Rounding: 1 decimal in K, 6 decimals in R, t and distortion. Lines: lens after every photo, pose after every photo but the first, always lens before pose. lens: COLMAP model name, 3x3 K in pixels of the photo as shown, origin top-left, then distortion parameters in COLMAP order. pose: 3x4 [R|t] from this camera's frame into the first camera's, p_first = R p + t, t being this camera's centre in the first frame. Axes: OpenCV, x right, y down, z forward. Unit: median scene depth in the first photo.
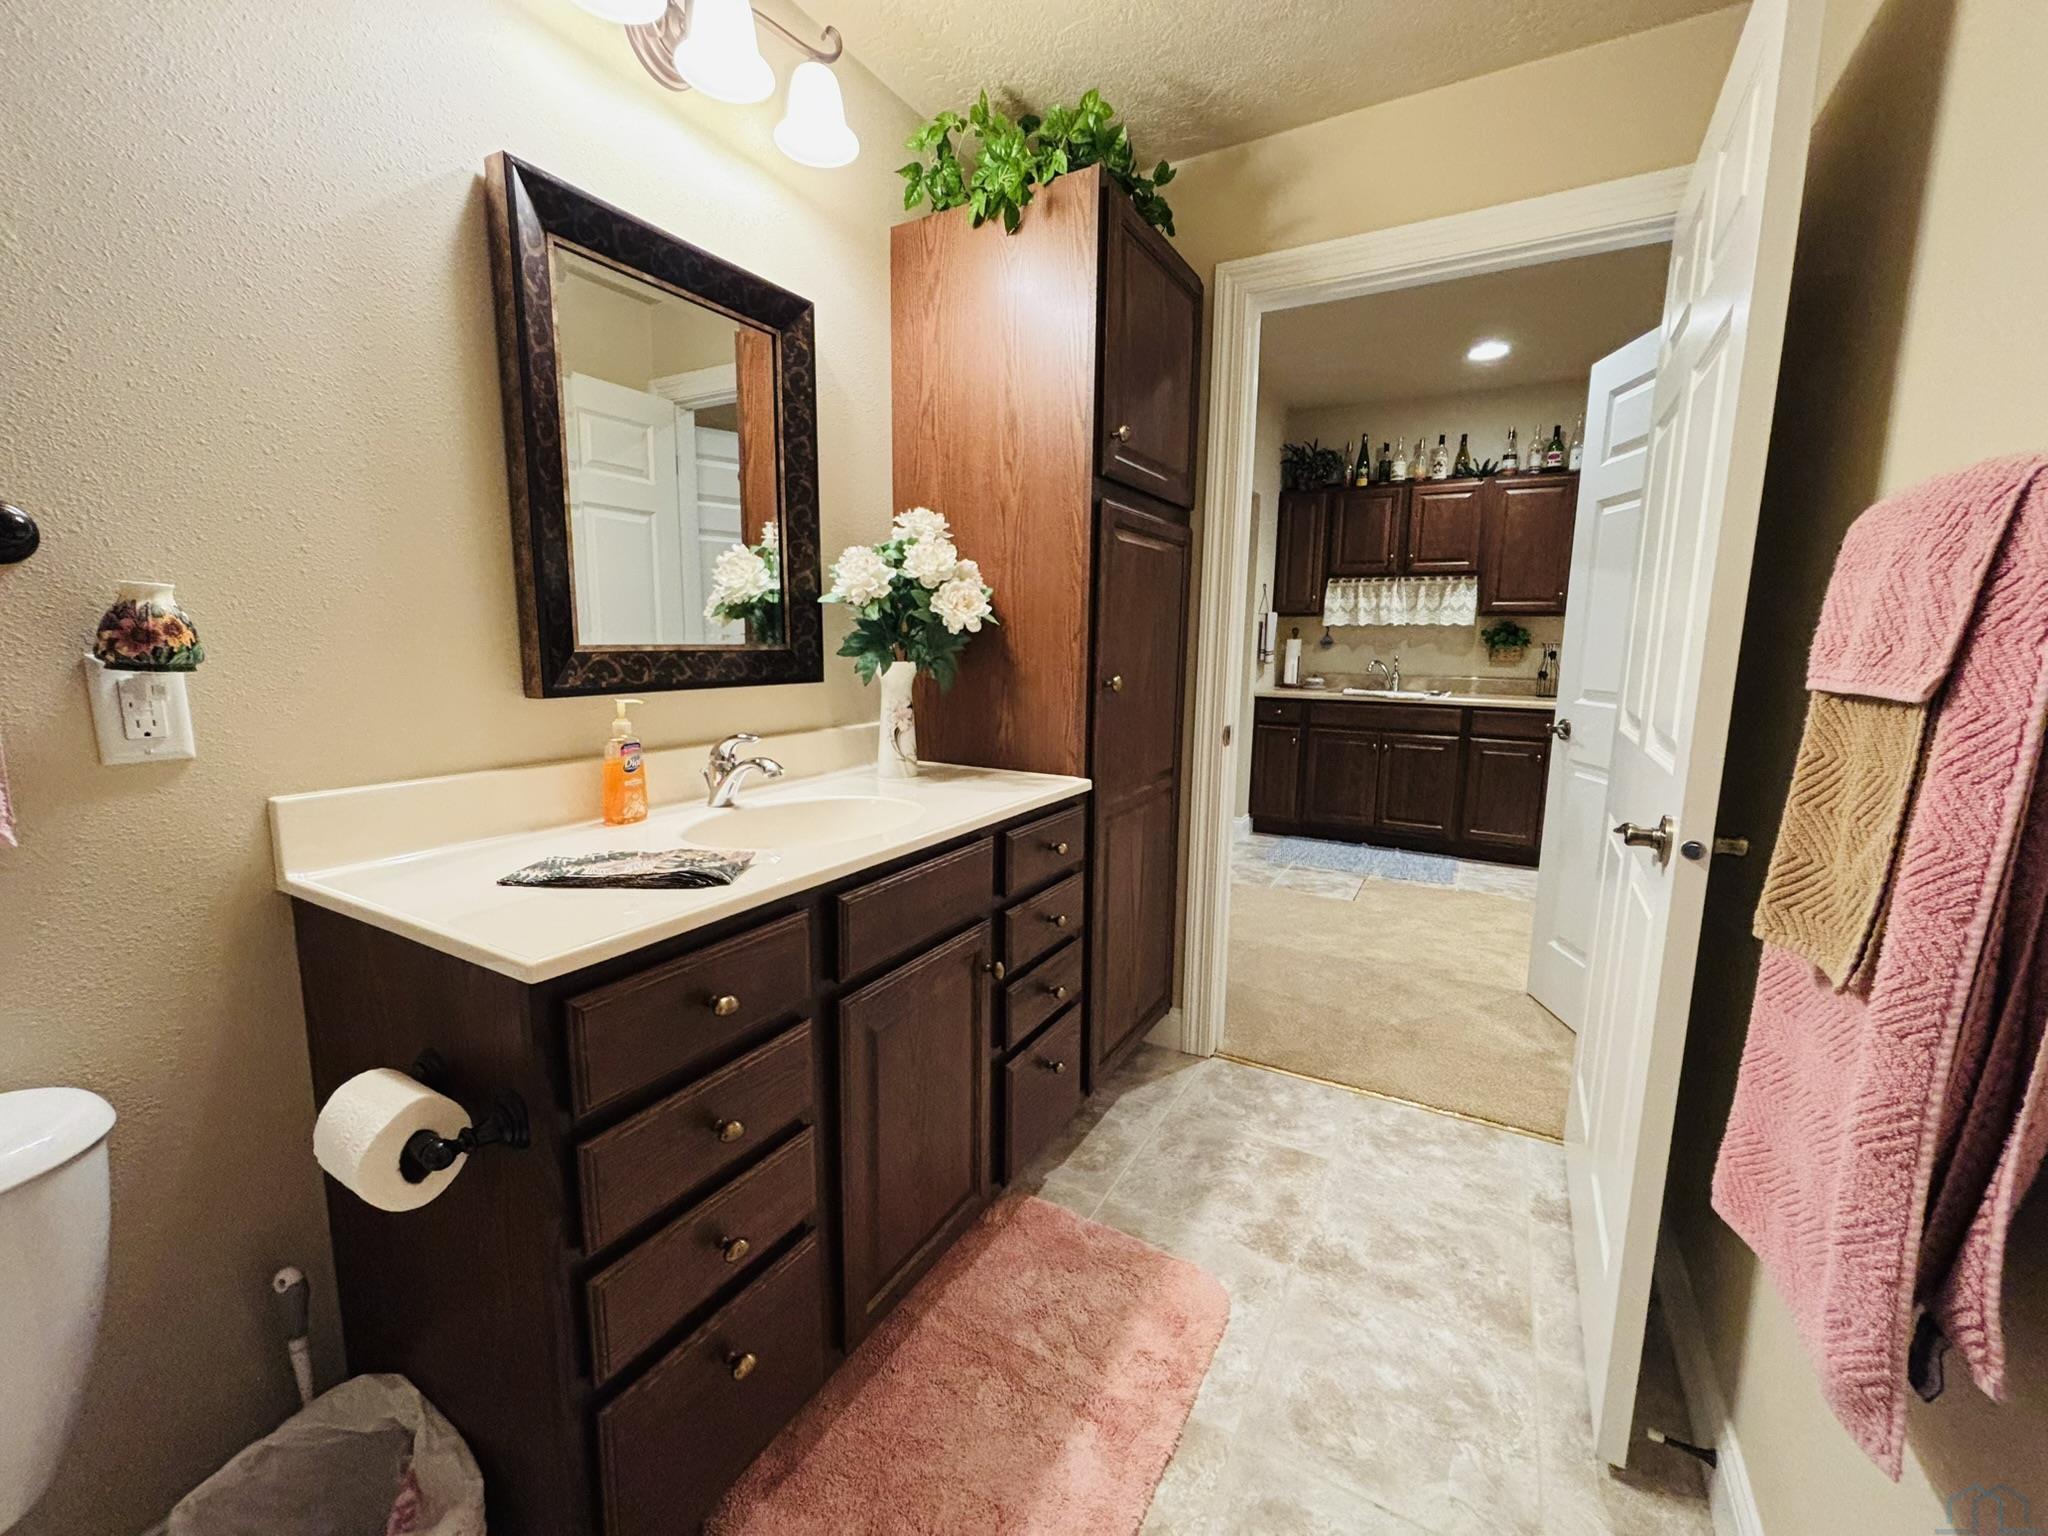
lens RADIAL K [[831.4, 0, 1024.0], [0, 831.4, 768.0], [0, 0, 1]] dist [-0.002348, 0.000145]
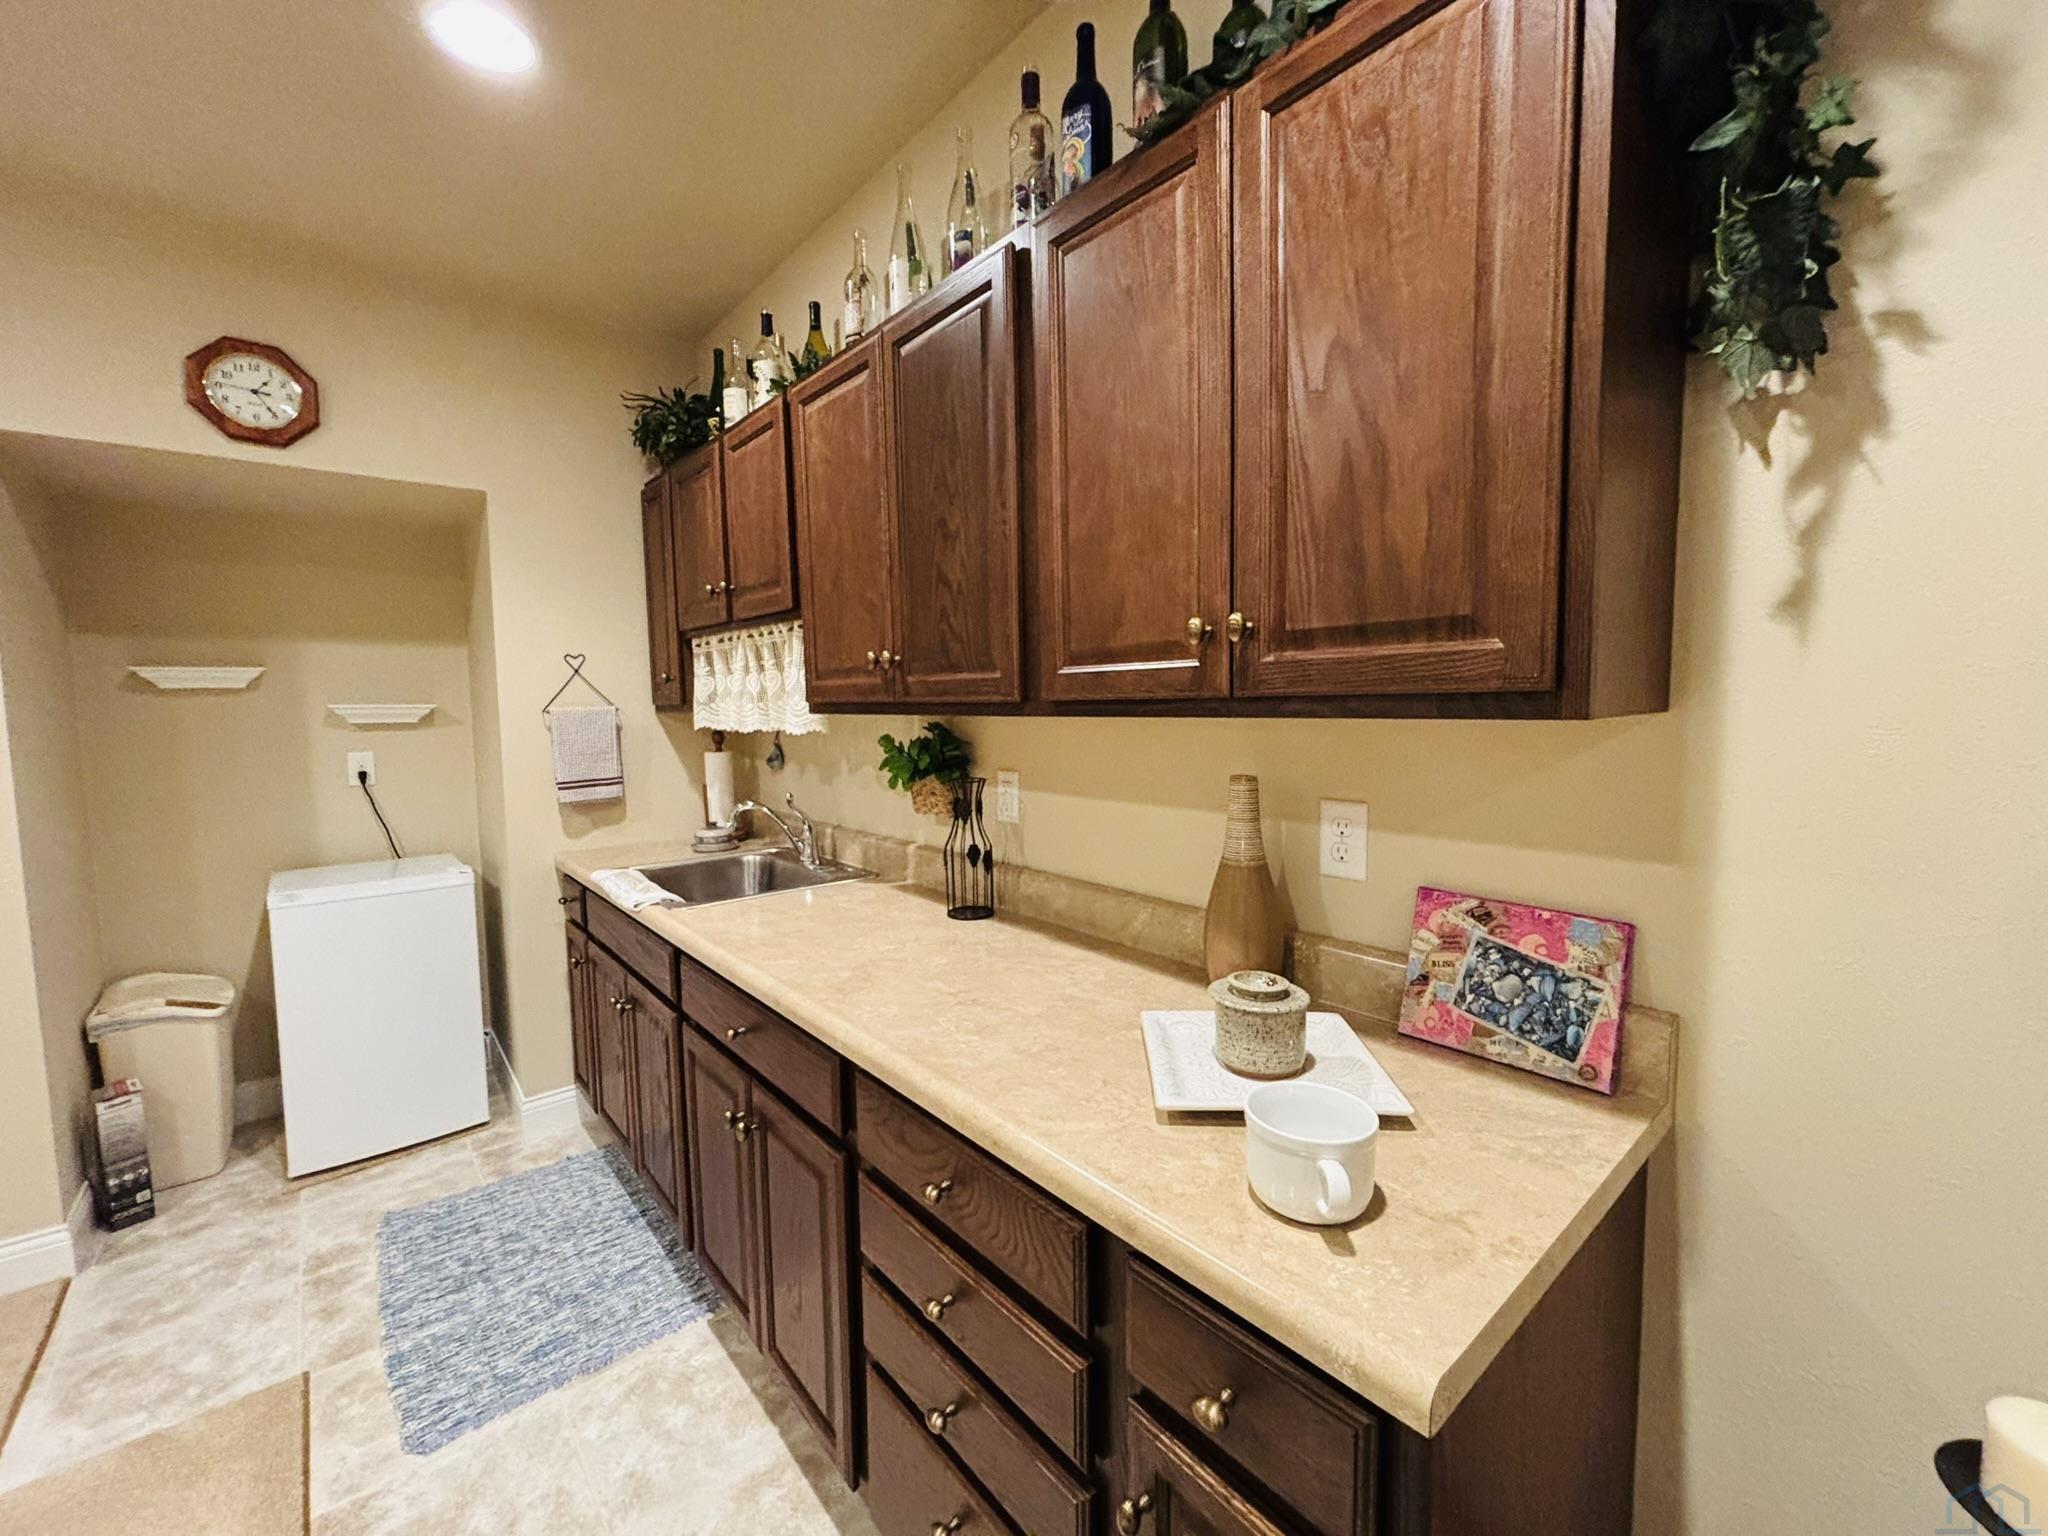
lens RADIAL K [[831.4, 0, 1024.0], [0, 831.4, 768.0], [0, 0, 1]] dist [-0.002348, 0.000145]
pose [[0.940105, 0.001776, -0.340880, 0.778674], [-0.026090, 0.997428, -0.066757, -0.127422], [0.339884, 0.071653, 0.937734, 0.636105]]
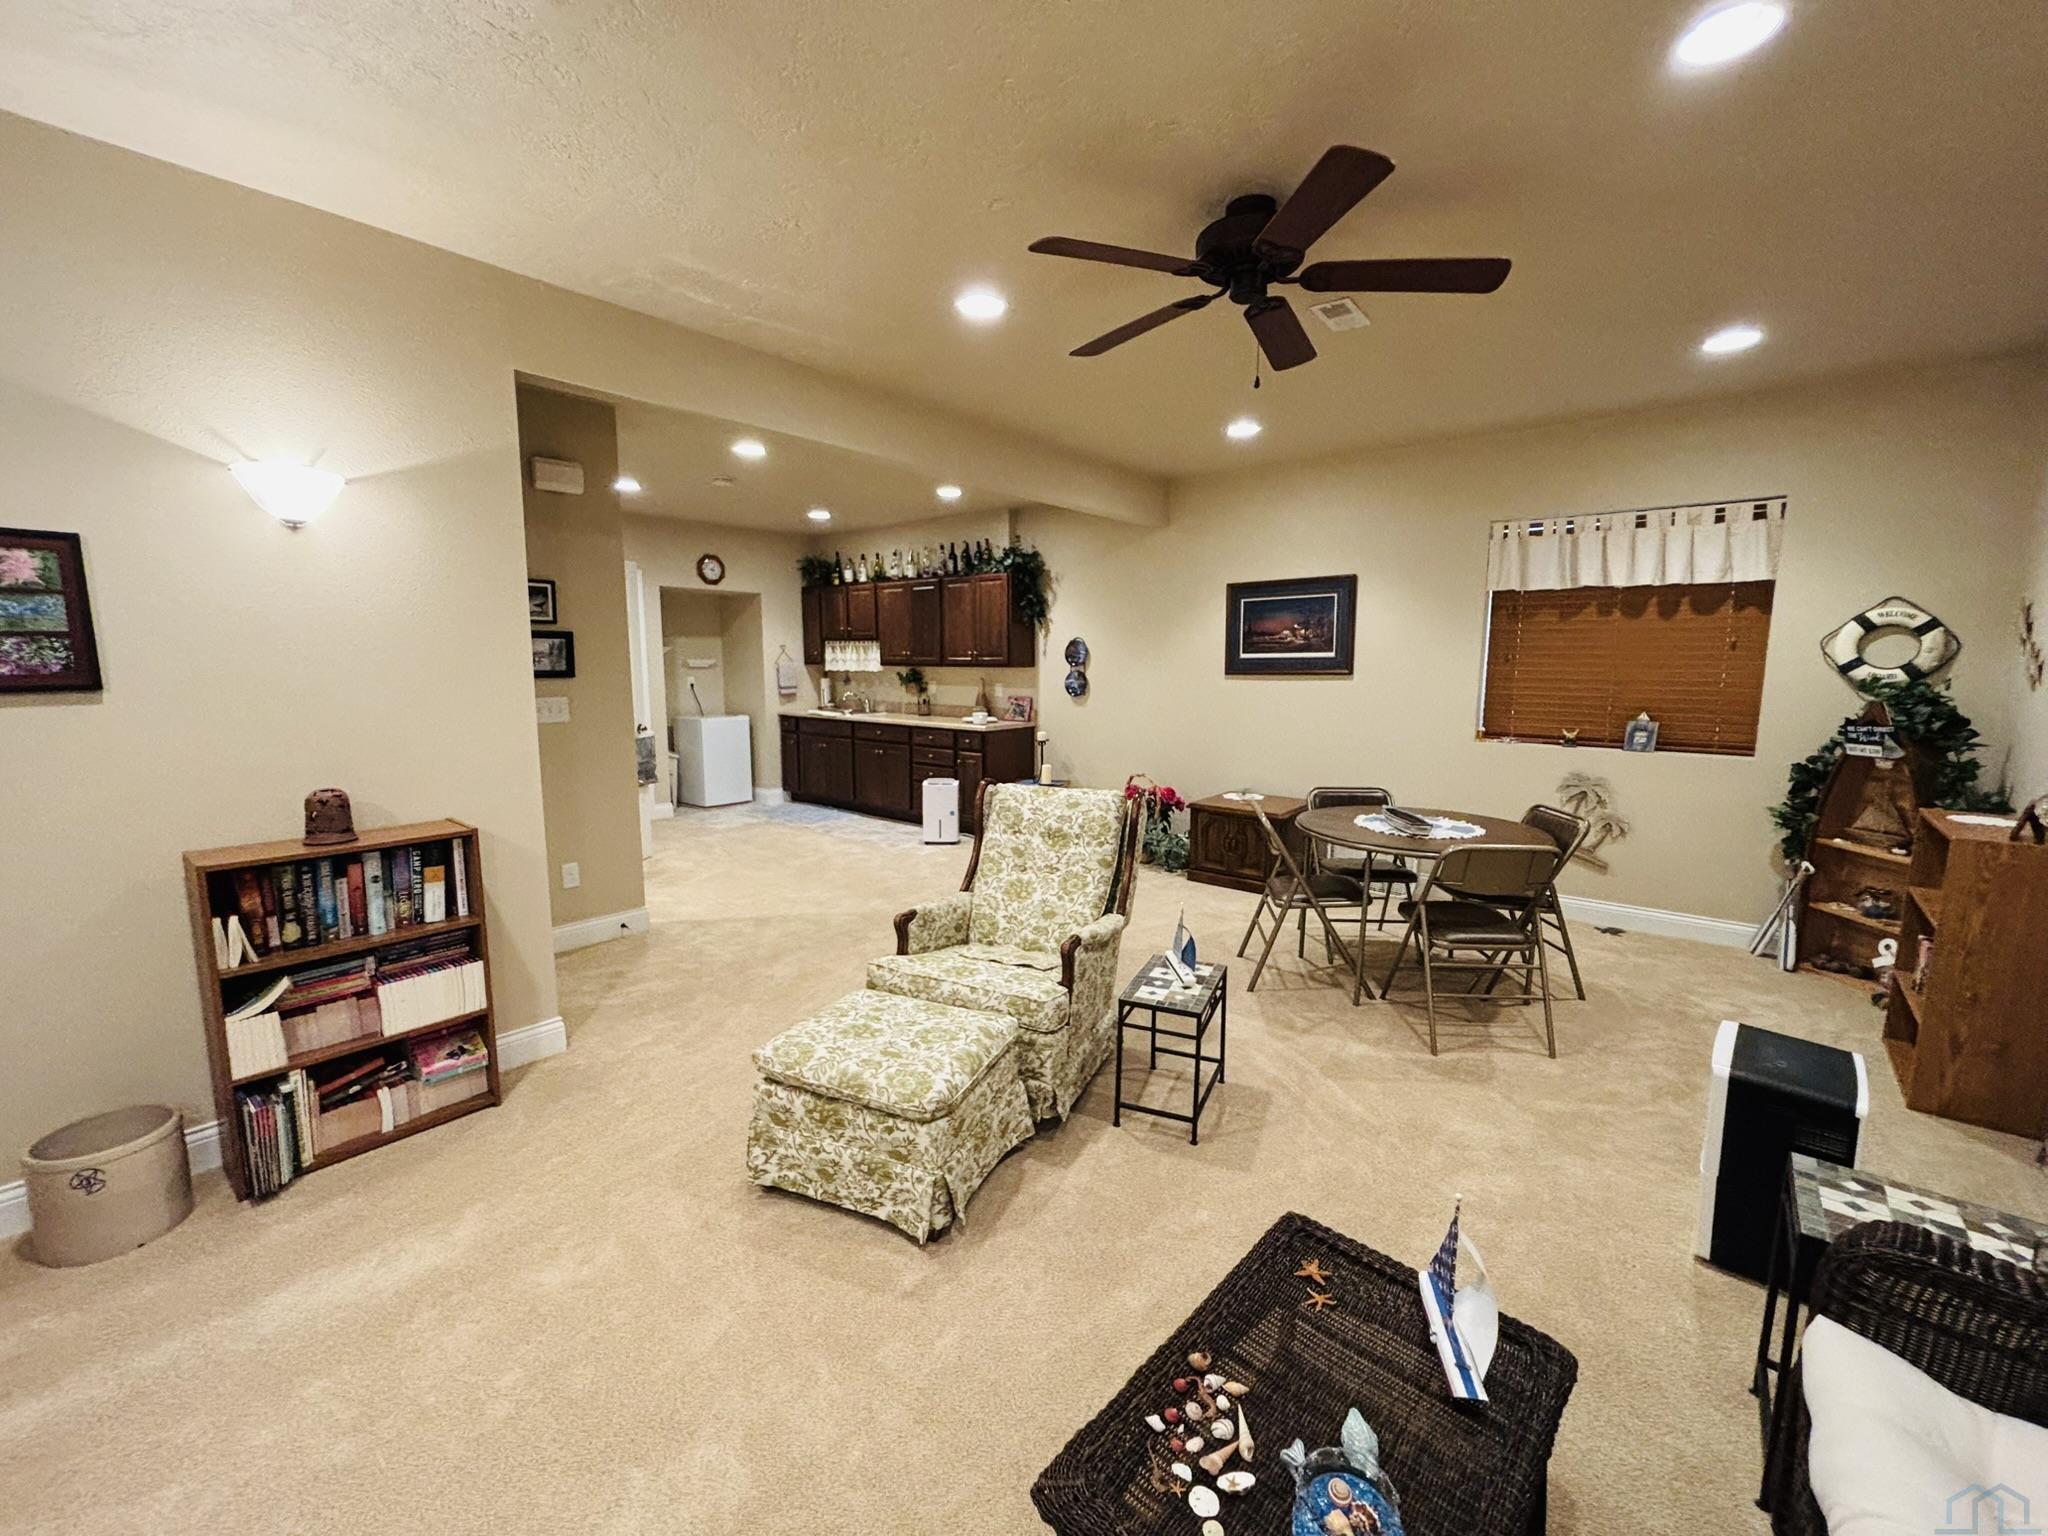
lens RADIAL K [[831.4, 0, 1024.0], [0, 831.4, 768.0], [0, 0, 1]] dist [-0.002348, 0.000145]
pose [[0.984240, 0.015709, -0.176138, 1.096595], [-0.020032, 0.999540, -0.022792, 0.049524], [0.175698, 0.025961, 0.984102, -0.542344]]
